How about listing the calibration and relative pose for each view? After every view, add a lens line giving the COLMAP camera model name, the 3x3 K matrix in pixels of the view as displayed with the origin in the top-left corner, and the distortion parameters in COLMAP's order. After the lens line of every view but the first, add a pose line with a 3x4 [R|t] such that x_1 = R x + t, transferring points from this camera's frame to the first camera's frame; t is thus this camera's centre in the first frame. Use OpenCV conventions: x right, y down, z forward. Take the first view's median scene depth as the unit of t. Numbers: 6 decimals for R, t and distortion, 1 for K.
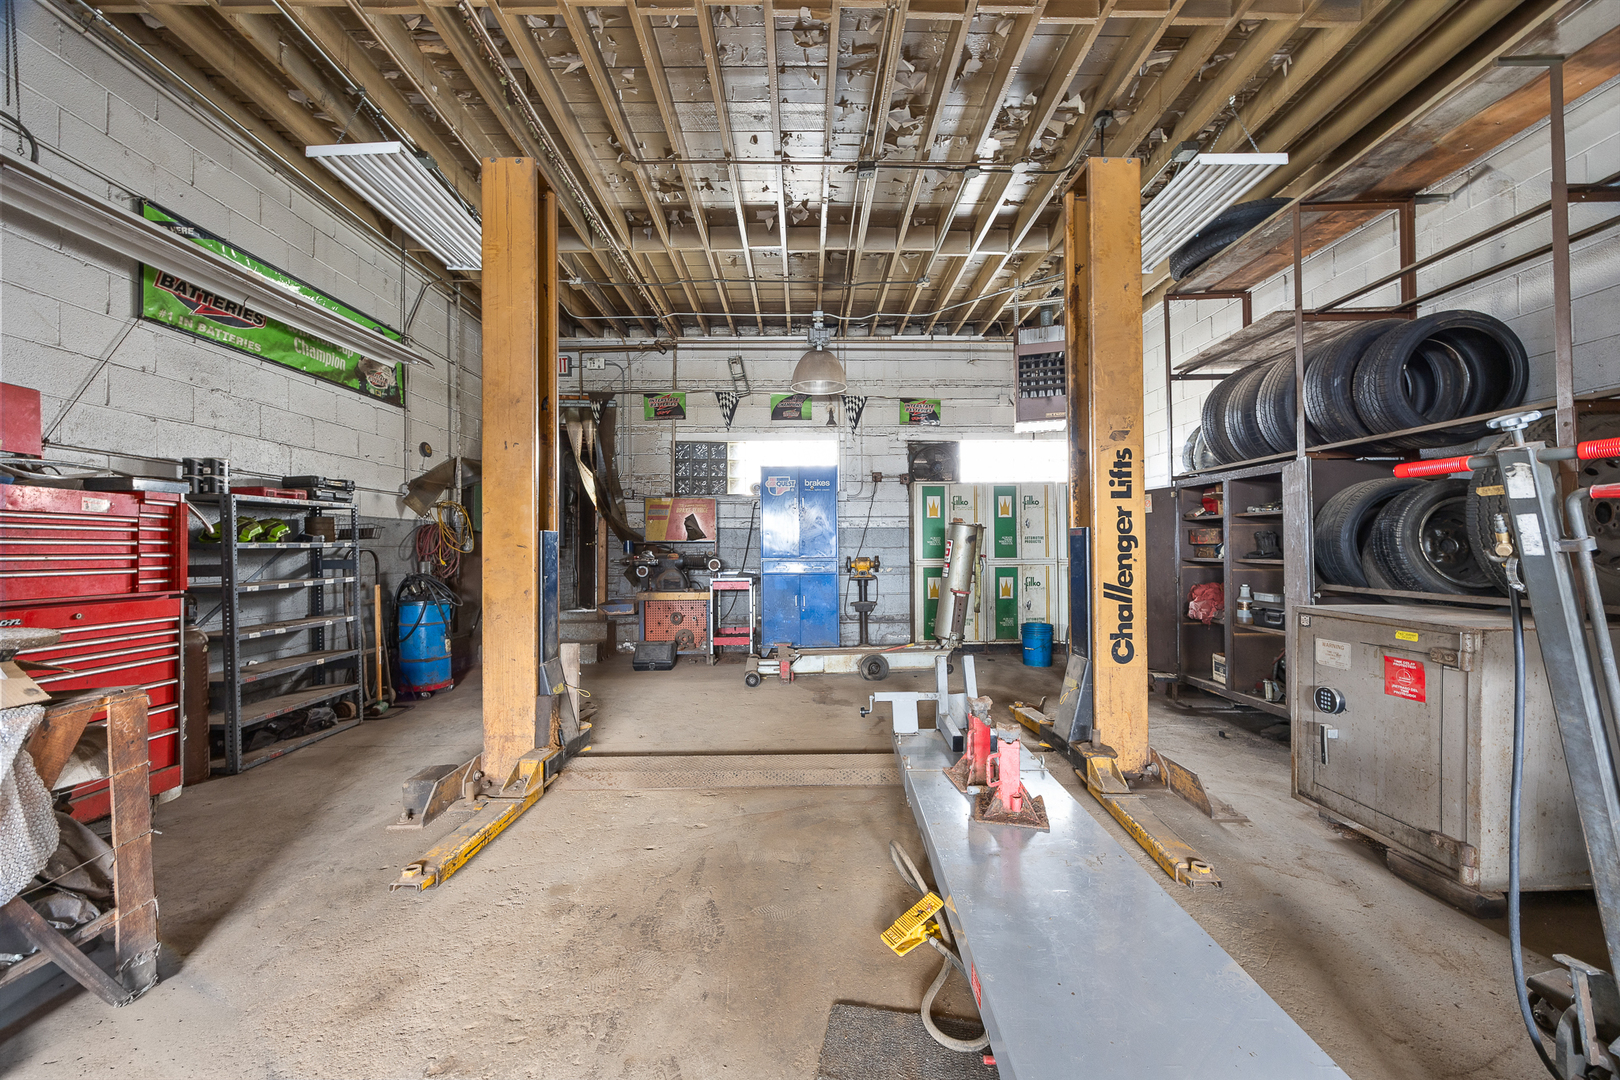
lens RADIAL K [[625.2, 0, 813.6], [0, 625.2, 545.6], [0, 0, 1]] dist [0.000648, -0.000476]
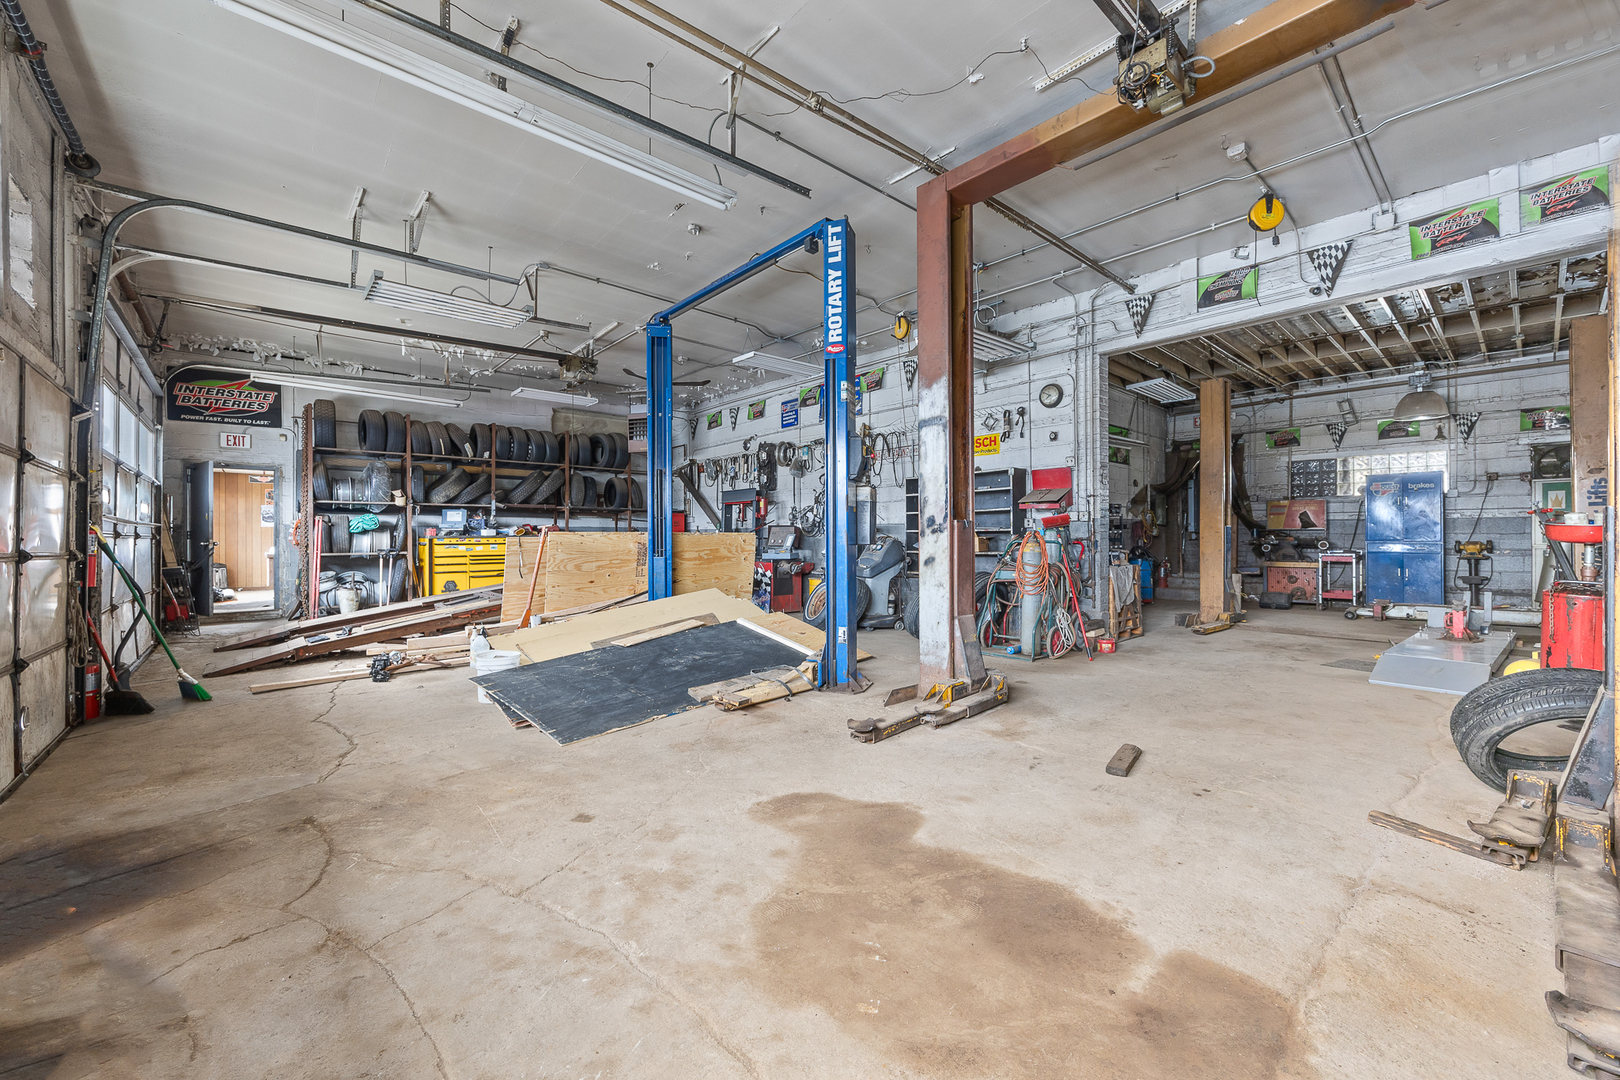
lens RADIAL K [[625.2, 0, 811.9], [0, 625.2, 534.4], [0, 0, 1]] dist [0.000648, -0.000476]
pose [[0.644315, 0.003395, -0.764753, 0.183241], [-0.000233, 0.999991, 0.004242, -0.000360], [0.764760, -0.002555, 0.644310, -0.837114]]
